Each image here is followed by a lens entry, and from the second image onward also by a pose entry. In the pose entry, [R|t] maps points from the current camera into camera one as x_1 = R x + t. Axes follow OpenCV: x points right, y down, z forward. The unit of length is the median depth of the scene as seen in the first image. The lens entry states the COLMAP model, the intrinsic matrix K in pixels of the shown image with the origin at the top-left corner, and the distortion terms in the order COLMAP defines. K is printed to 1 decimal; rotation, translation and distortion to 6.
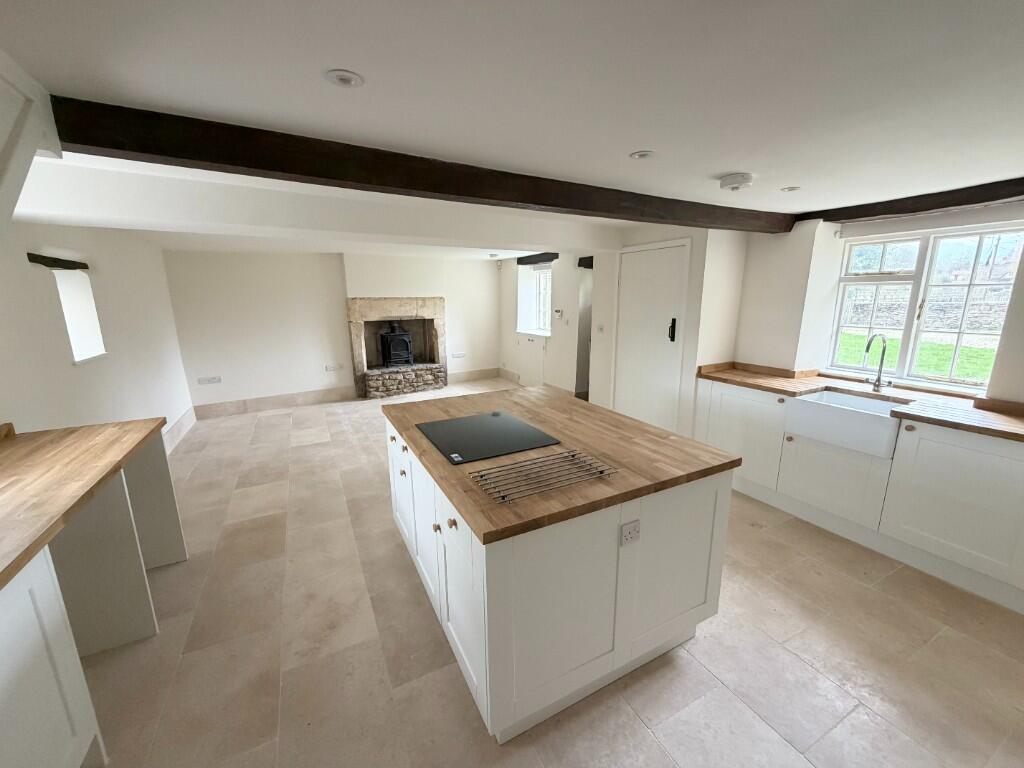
lens RADIAL K [[408.9, 0, 510.6], [0, 408.9, 385.0], [0, 0, 1]] dist [0.000068, 0.000132]
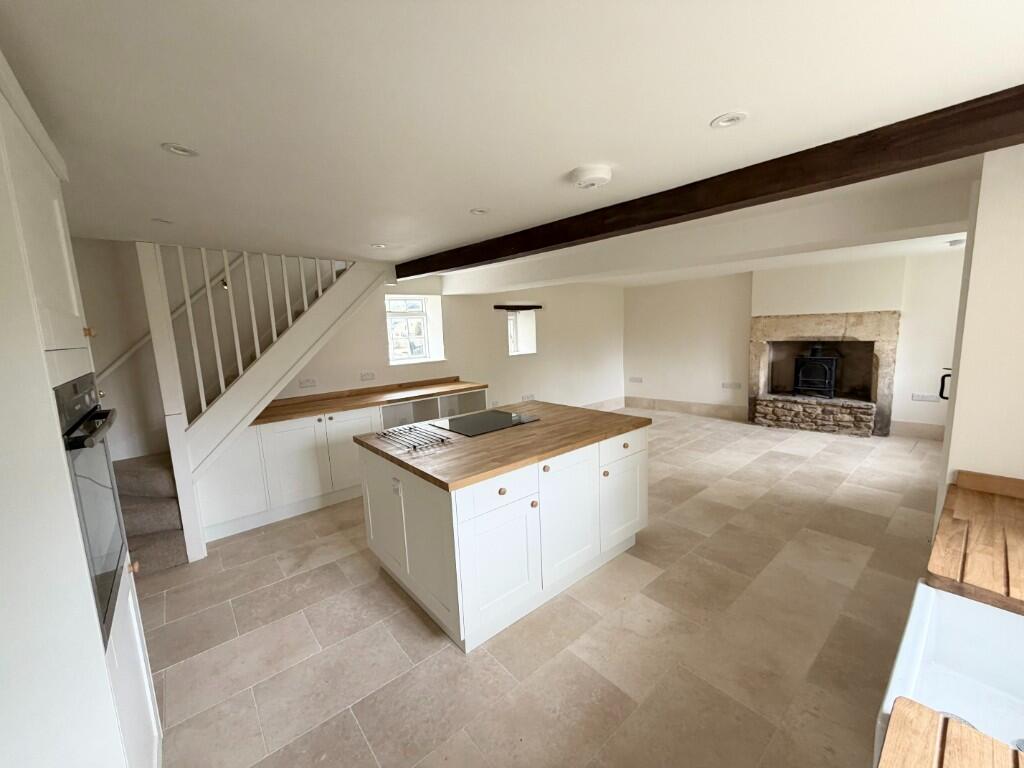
lens RADIAL K [[408.9, 0, 510.6], [0, 408.9, 385.0], [0, 0, 1]] dist [0.000068, 0.000132]
pose [[0.223344, 0.140118, -0.964616, 0.405447], [-0.171045, 0.979893, 0.102734, -0.052406], [0.959615, 0.142047, 0.242820, 0.223805]]
